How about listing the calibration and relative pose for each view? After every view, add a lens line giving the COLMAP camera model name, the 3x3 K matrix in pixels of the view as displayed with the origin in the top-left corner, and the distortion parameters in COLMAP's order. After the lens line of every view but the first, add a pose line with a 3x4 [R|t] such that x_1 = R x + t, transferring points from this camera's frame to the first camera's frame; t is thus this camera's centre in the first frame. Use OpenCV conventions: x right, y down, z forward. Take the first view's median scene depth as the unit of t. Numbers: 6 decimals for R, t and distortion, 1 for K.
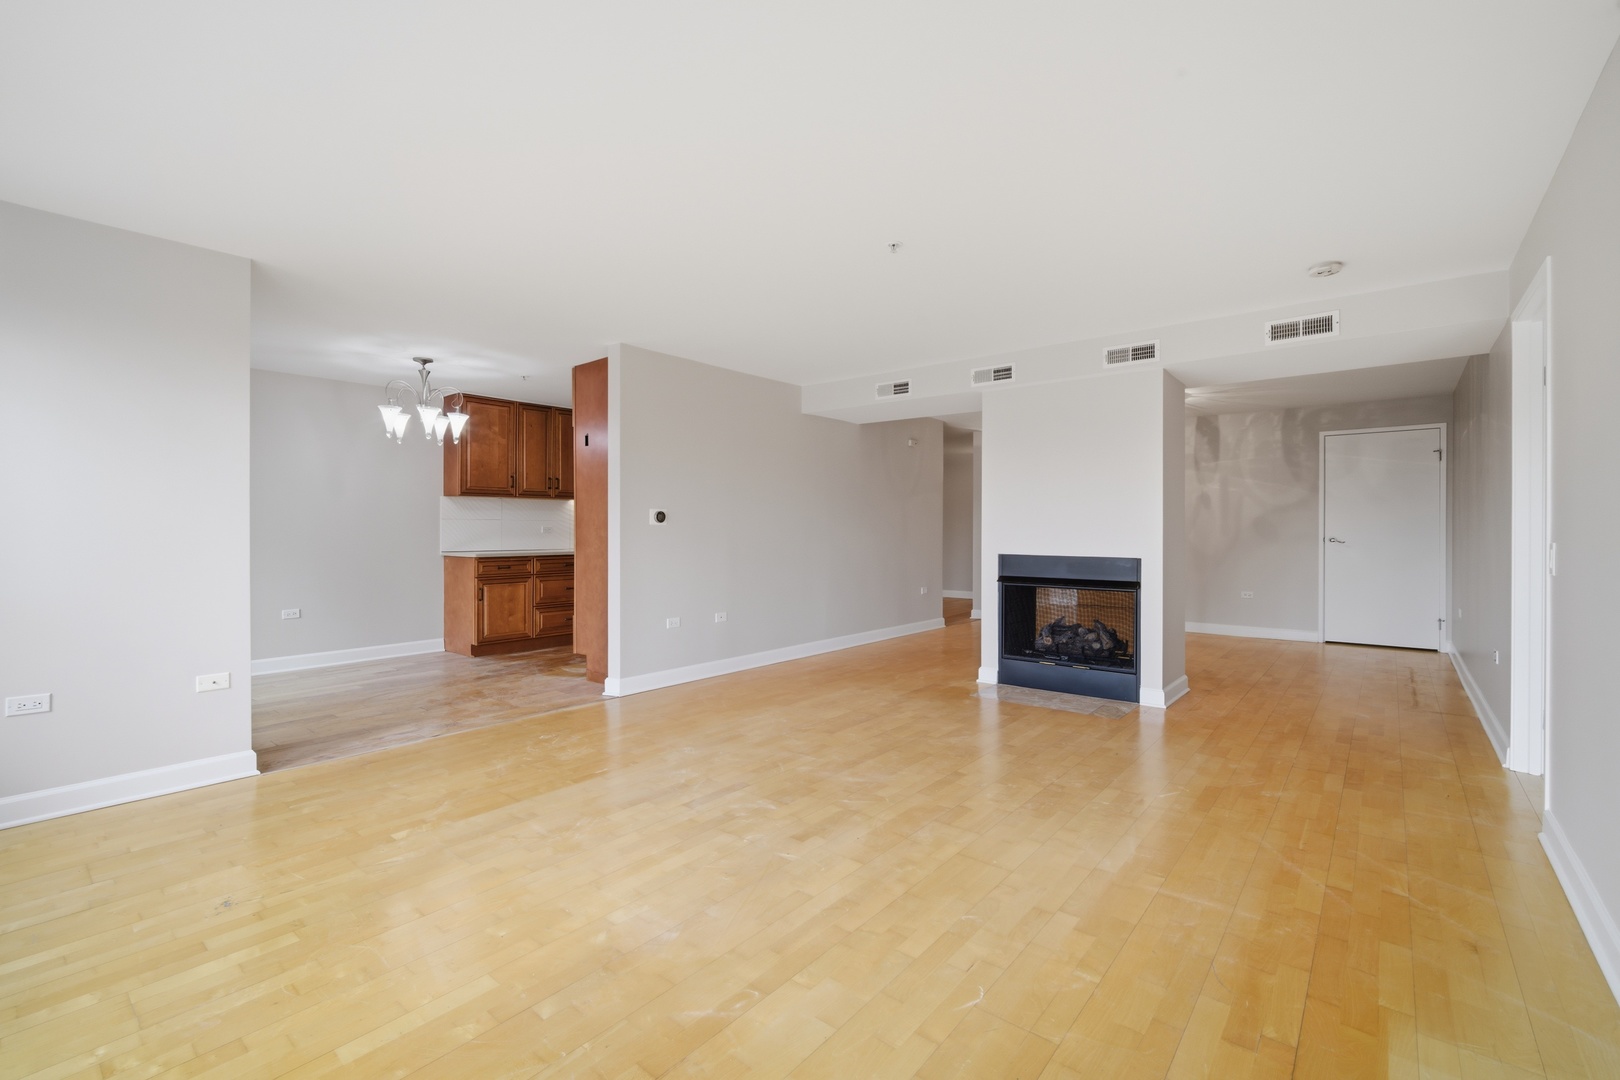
lens RADIAL K [[632.9, 0, 810.0], [0, 632.9, 540.0], [0, 0, 1]] dist [-0.041526, 0.000012]
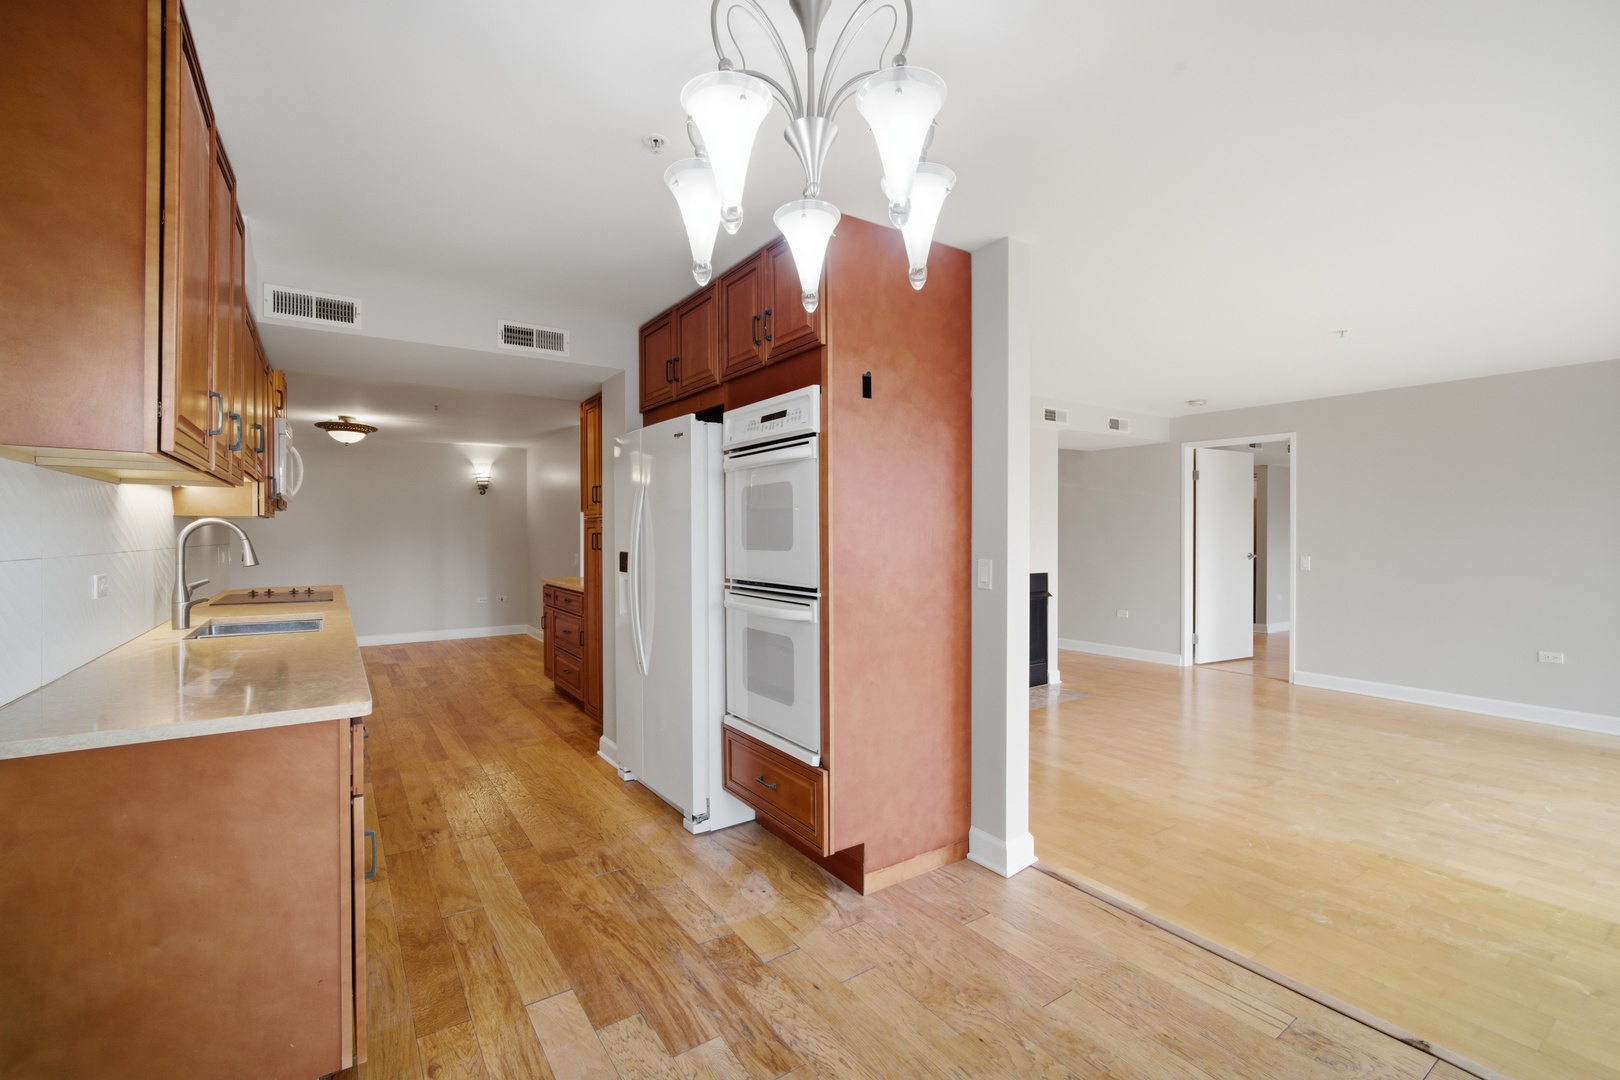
lens RADIAL K [[700.1, 0, 810.0], [0, 700.1, 540.0], [0, 0, 1]] dist [-0.000023, 0.015097]
pose [[0.311007, -0.015019, 0.950289, -1.439544], [0.012720, 0.999851, 0.011640, -0.083988], [-0.950323, 0.008468, 0.311152, 1.471193]]
